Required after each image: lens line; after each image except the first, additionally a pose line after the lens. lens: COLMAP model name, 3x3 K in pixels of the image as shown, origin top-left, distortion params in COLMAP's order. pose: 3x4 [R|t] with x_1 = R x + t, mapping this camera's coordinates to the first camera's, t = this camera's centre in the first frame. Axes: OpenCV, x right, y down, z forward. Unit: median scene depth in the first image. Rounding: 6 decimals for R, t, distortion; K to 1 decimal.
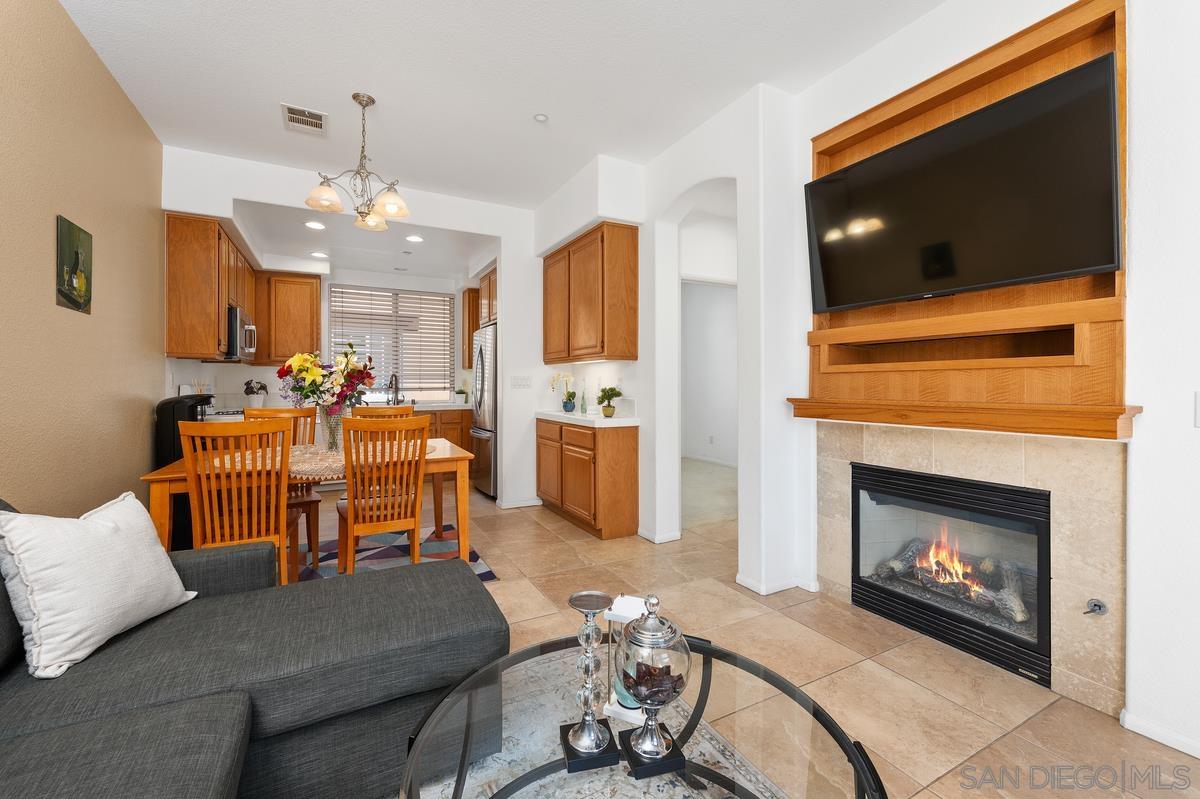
lens RADIAL K [[492.9, 0, 602.2], [0, 492.9, 385.8], [0, 0, 1]] dist [-0.002421, 0.000284]
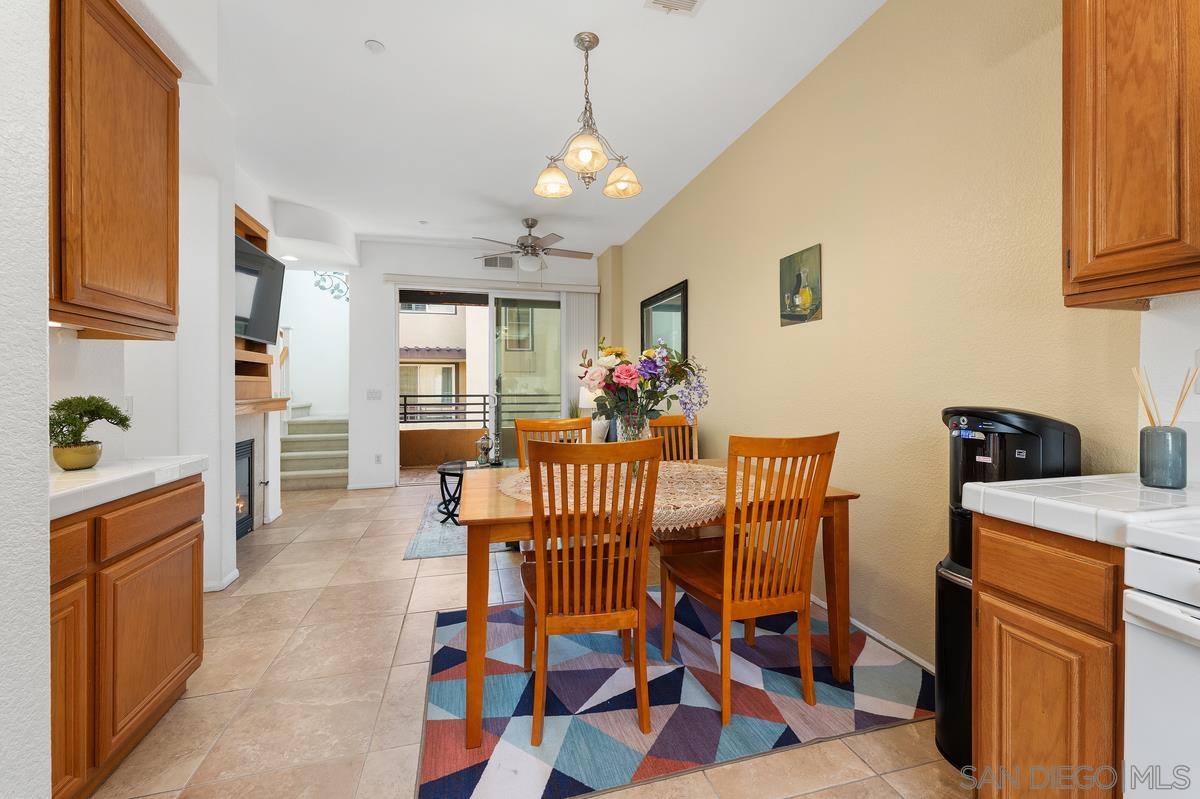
lens RADIAL K [[492.9, 0, 602.0], [0, 492.9, 398.1], [0, 0, 1]] dist [-0.002421, 0.000284]
pose [[-0.972179, 0.003947, 0.234205, -0.537010], [0.009160, 0.999734, 0.021173, -0.002406], [-0.234059, 0.022730, -0.971957, 1.372126]]
